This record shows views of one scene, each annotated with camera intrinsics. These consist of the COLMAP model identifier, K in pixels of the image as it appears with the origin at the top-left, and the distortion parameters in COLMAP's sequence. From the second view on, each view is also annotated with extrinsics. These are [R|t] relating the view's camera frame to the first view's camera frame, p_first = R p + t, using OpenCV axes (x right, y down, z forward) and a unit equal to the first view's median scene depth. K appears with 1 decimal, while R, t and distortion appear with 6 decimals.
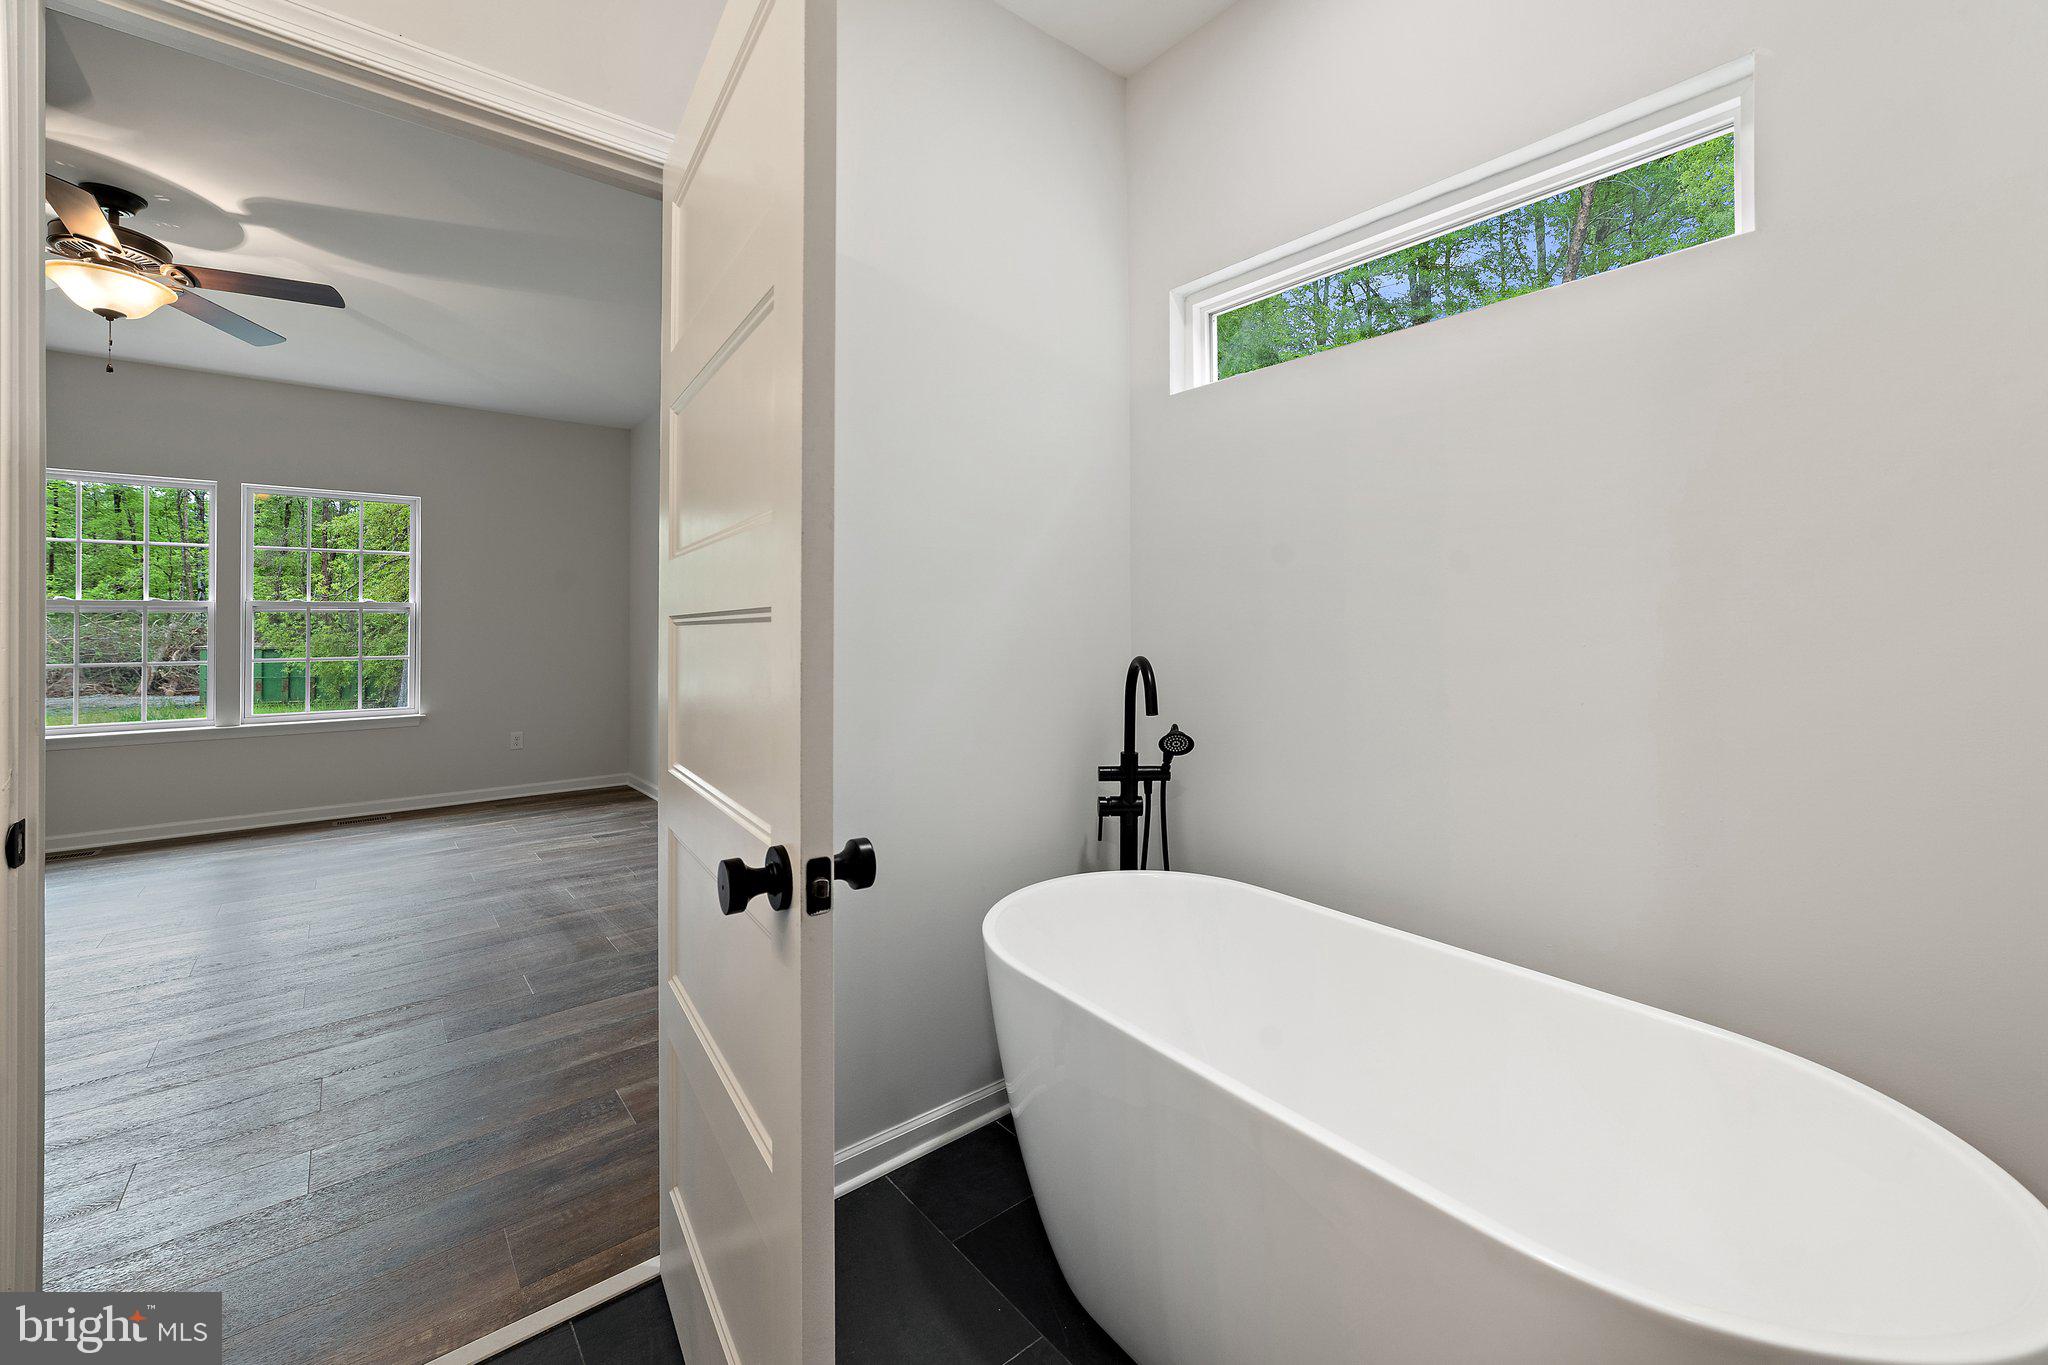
lens RADIAL K [[810.7, 0, 1023.1], [0, 810.7, 645.6], [0, 0, 1]] dist [-0.019192, 0.005631]
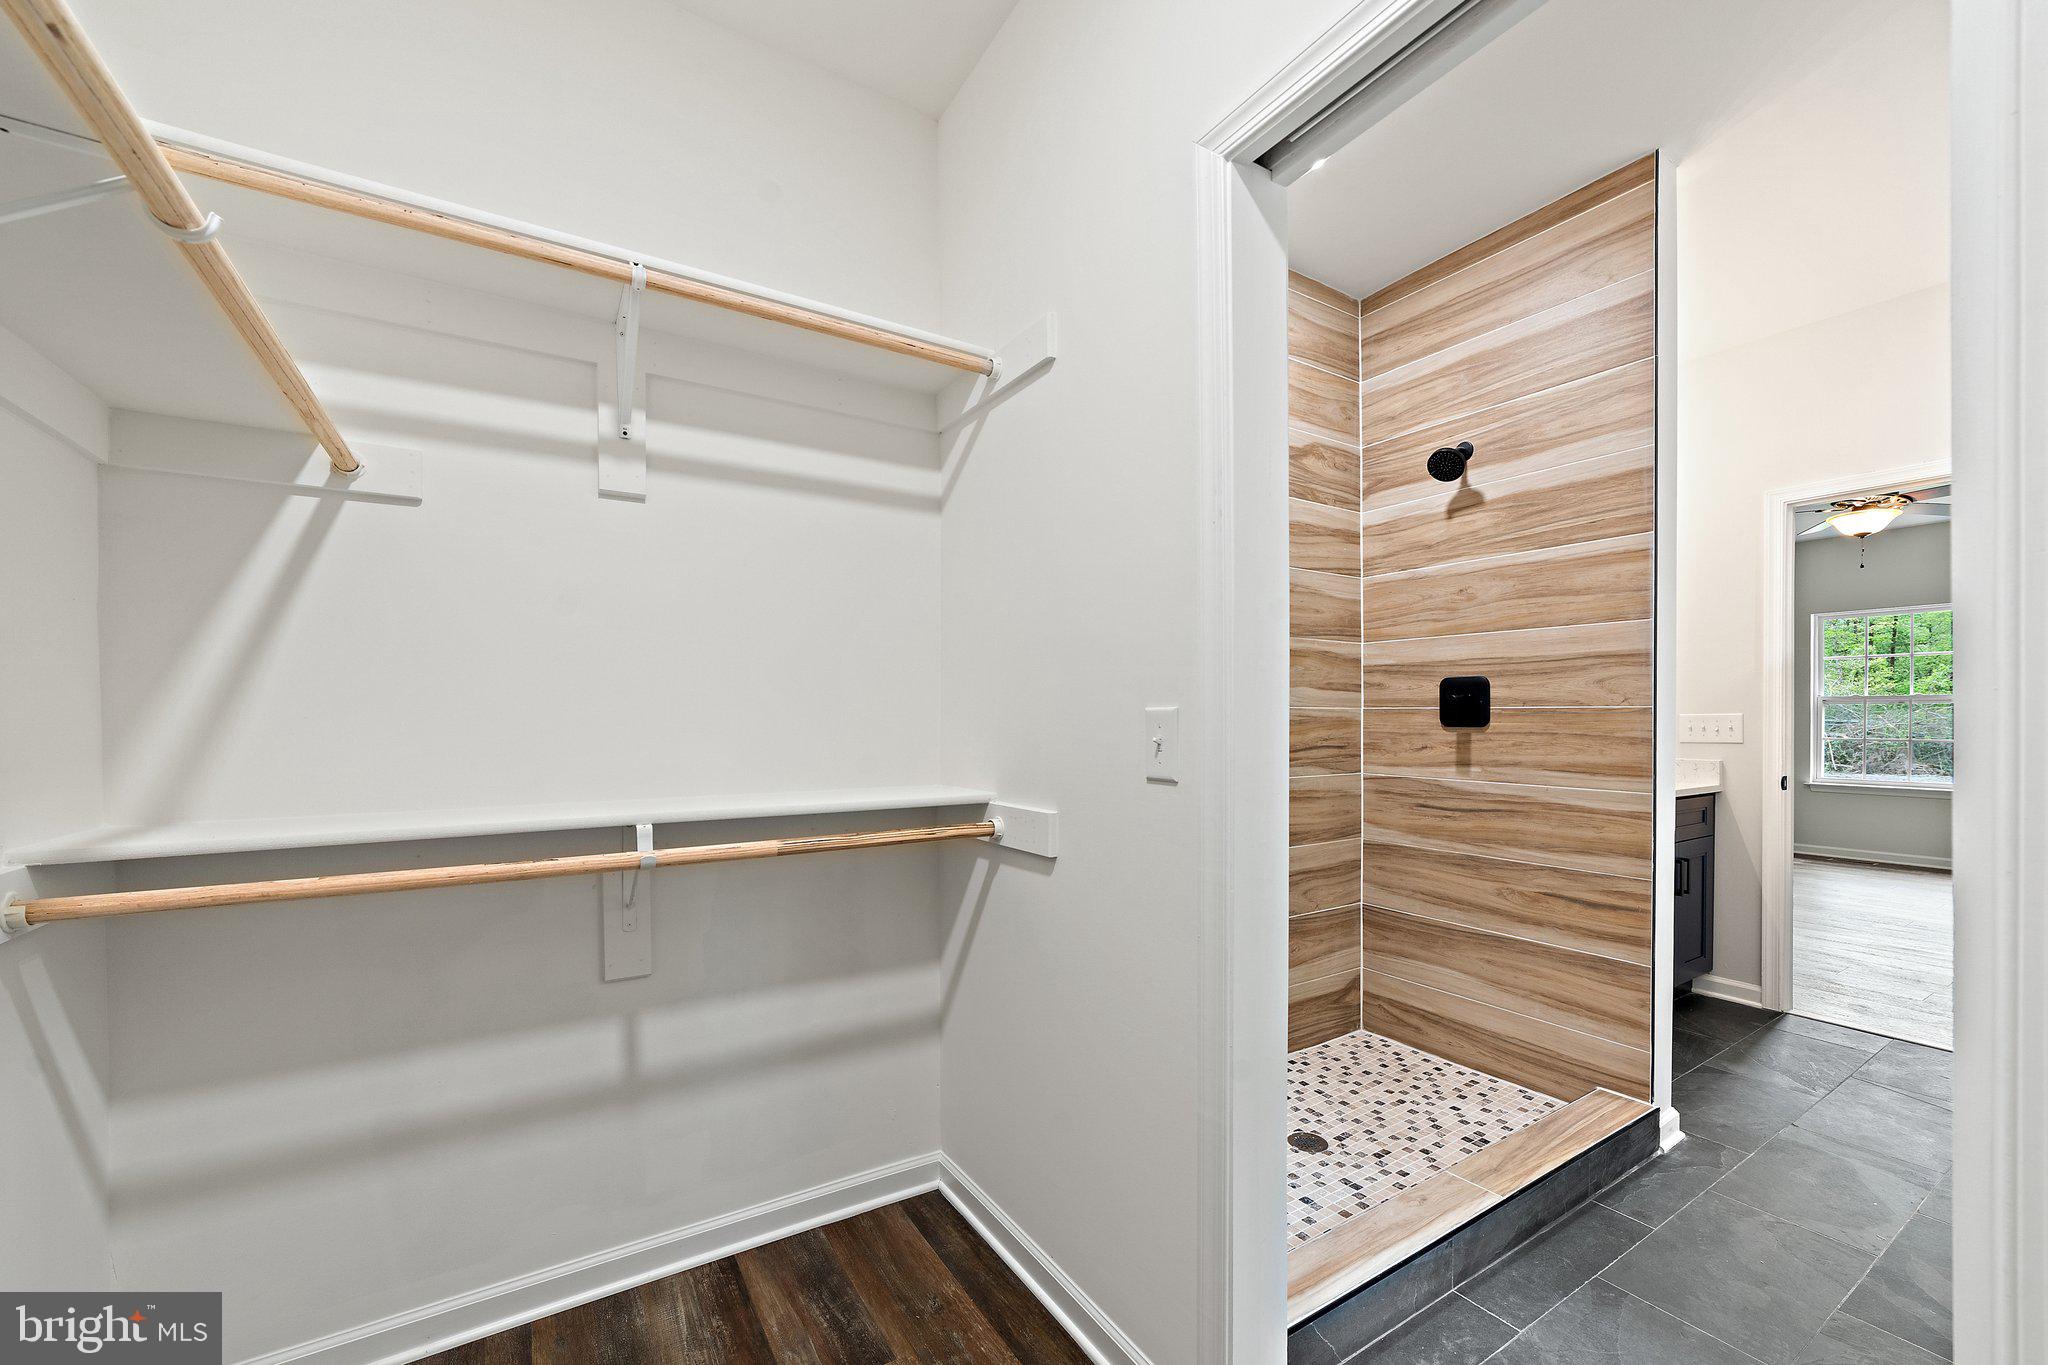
lens RADIAL K [[804.2, 0, 1015.6], [0, 804.2, 699.9], [0, 0, 1]] dist [-0.014280, 0.000162]
pose [[-0.154602, -0.018396, -0.987806, 0.113545], [-0.020699, 0.999667, -0.015377, 0.001465], [0.987760, 0.018069, -0.154931, -0.074852]]
